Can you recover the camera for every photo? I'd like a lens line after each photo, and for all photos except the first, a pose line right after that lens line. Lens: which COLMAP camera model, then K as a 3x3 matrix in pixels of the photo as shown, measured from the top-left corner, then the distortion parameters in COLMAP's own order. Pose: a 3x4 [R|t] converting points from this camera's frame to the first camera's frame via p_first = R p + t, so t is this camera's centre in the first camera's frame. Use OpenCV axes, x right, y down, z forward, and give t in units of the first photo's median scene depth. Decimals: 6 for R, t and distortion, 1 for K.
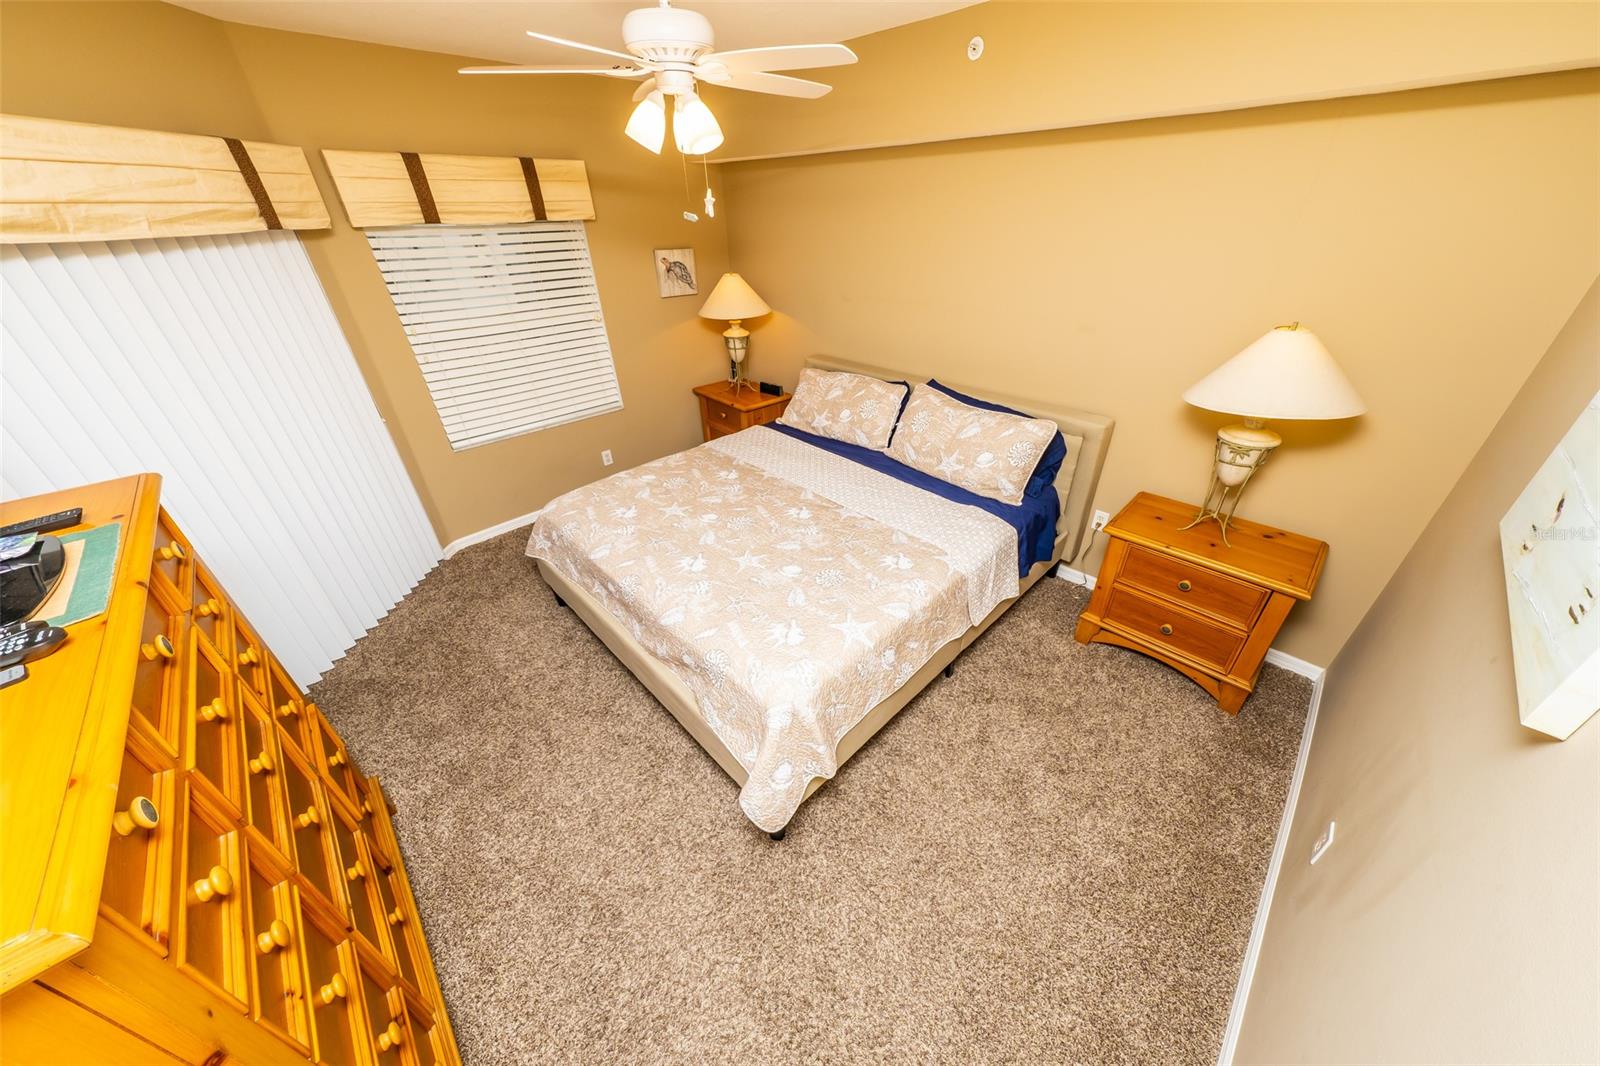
lens RADIAL K [[533.3, 0, 808.1], [0, 533.3, 527.0], [0, 0, 1]] dist [0.024685, -0.006816]
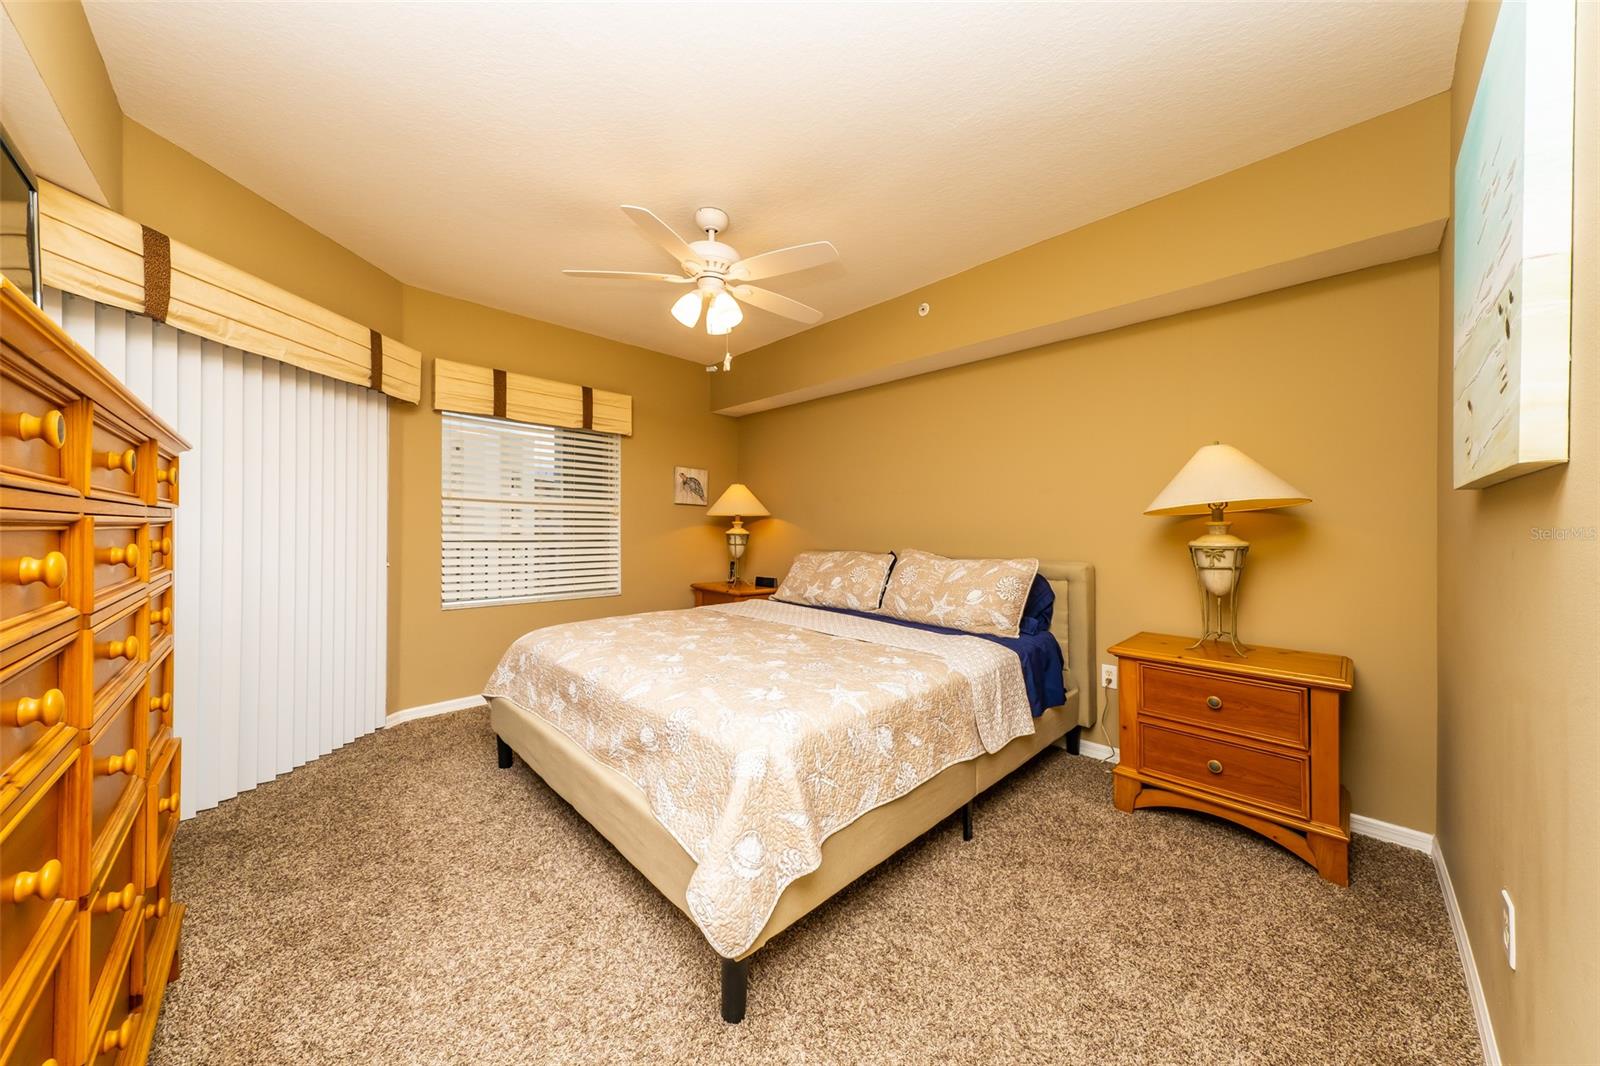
lens RADIAL K [[537.0, 0, 808.2], [0, 537.0, 526.7], [0, 0, 1]] dist [0.023702, -0.004089]
pose [[0.999679, 0.025326, -0.000005, 0.015149], [-0.021645, 0.854272, -0.519376, 0.296026], [-0.013149, 0.519209, 0.854546, 0.073700]]
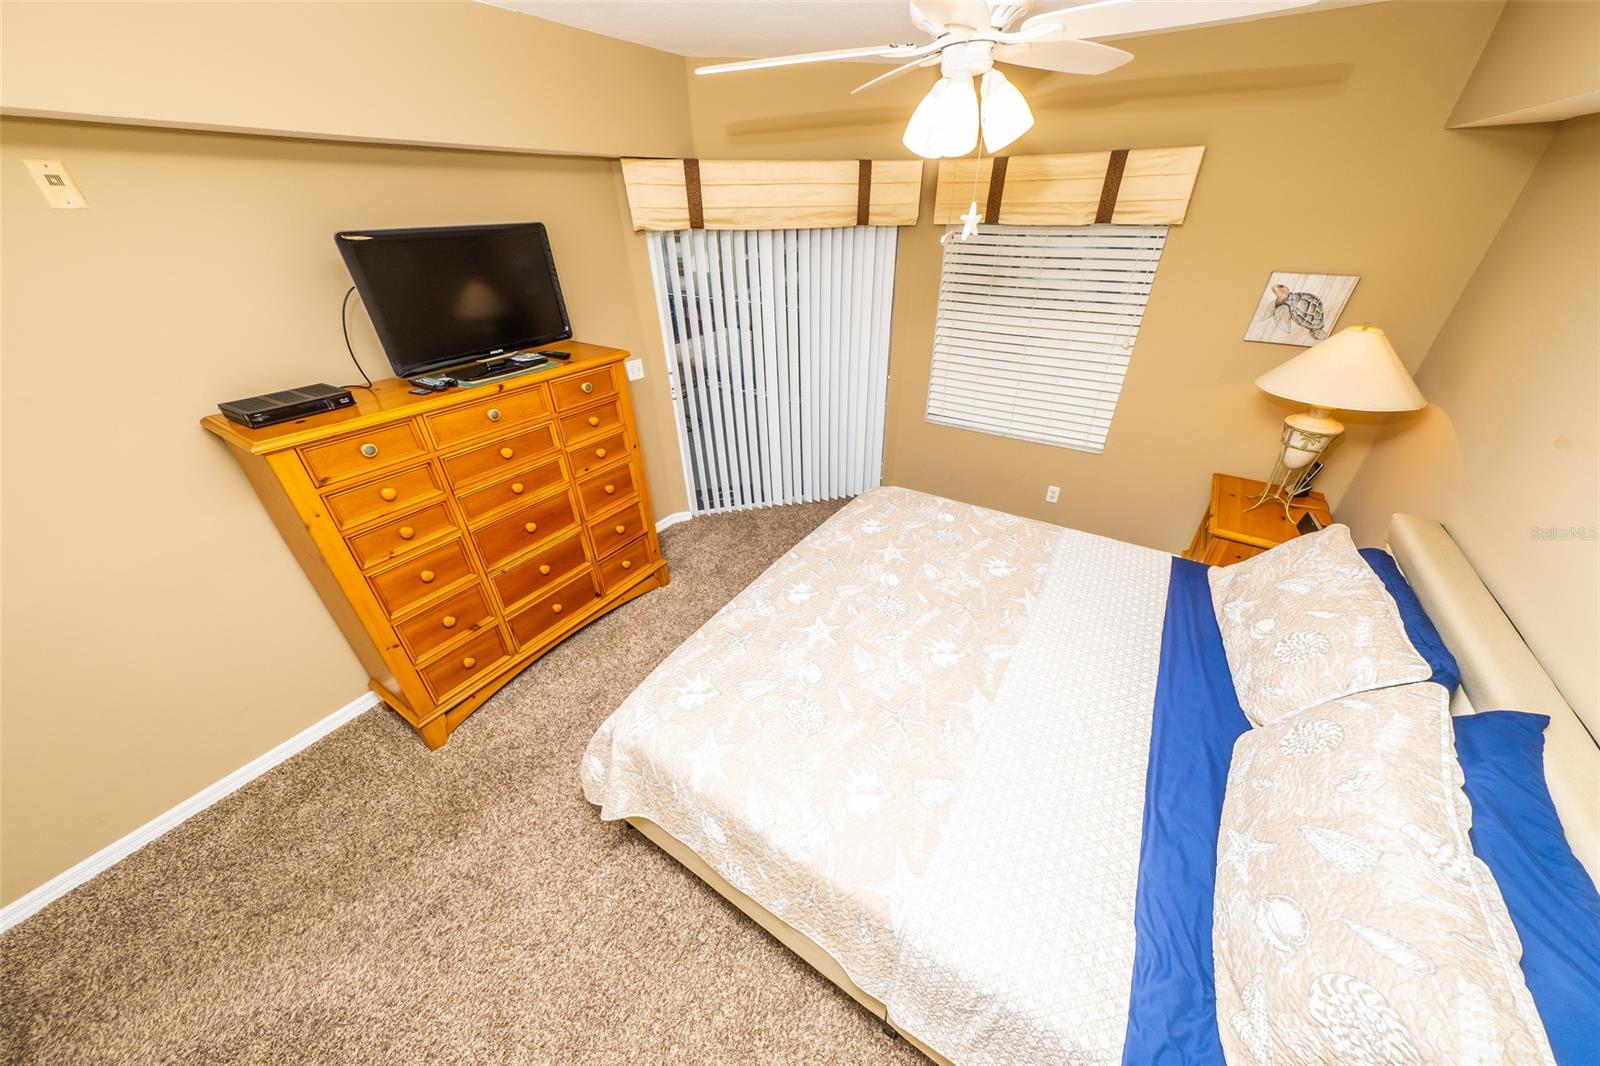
lens RADIAL K [[527.3, 0, 809.1], [0, 527.3, 528.4], [0, 0, 1]] dist [0.020150, -0.003355]
pose [[0.225666, 0.523504, -0.821595, 0.424846], [-0.497507, 0.787015, 0.364821, -0.315916], [0.837593, 0.326422, 0.438049, 0.473353]]
